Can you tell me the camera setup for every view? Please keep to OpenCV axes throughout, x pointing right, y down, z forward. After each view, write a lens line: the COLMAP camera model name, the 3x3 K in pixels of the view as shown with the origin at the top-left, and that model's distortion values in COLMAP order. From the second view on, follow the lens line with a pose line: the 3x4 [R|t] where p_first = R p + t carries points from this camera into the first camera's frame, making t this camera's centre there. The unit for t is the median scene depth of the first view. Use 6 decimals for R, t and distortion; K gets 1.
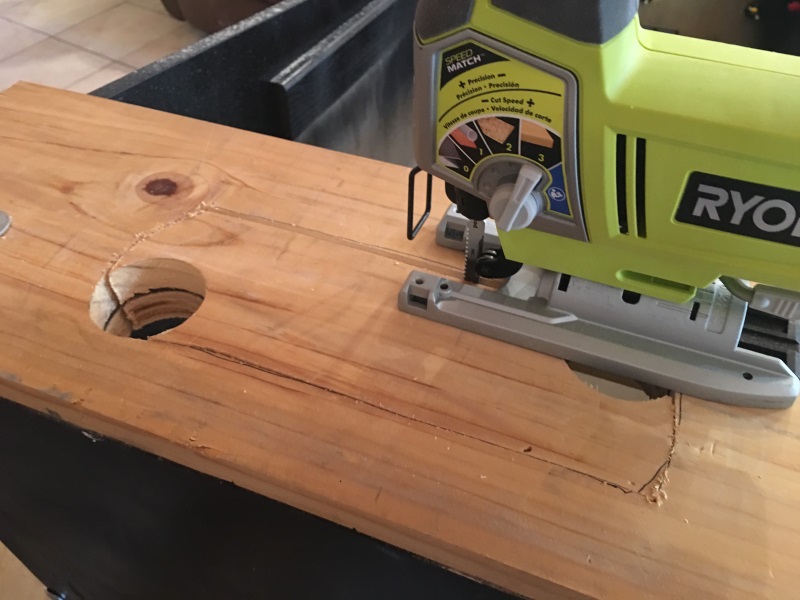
lens RADIAL K [[665.5, 0, 400.0], [0, 665.5, 300.0], [0, 0, 1]] dist [0.073207, -0.110086]
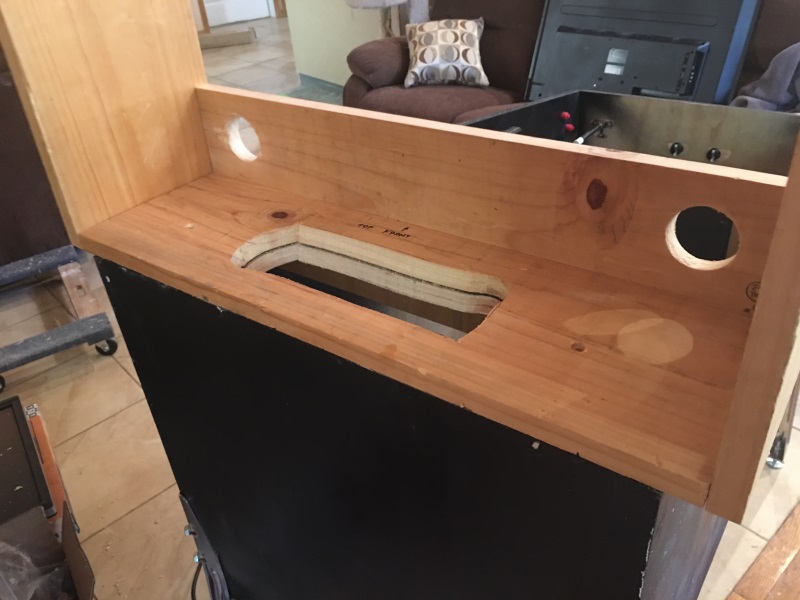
lens RADIAL K [[665.5, 0, 400.0], [0, 665.5, 300.0], [0, 0, 1]] dist [0.073207, -0.110086]
pose [[0.965934, 0.081939, -0.245474, 0.461095], [-0.132470, 0.971411, -0.197011, 0.396644], [0.222313, 0.222817, 0.949173, -0.668057]]
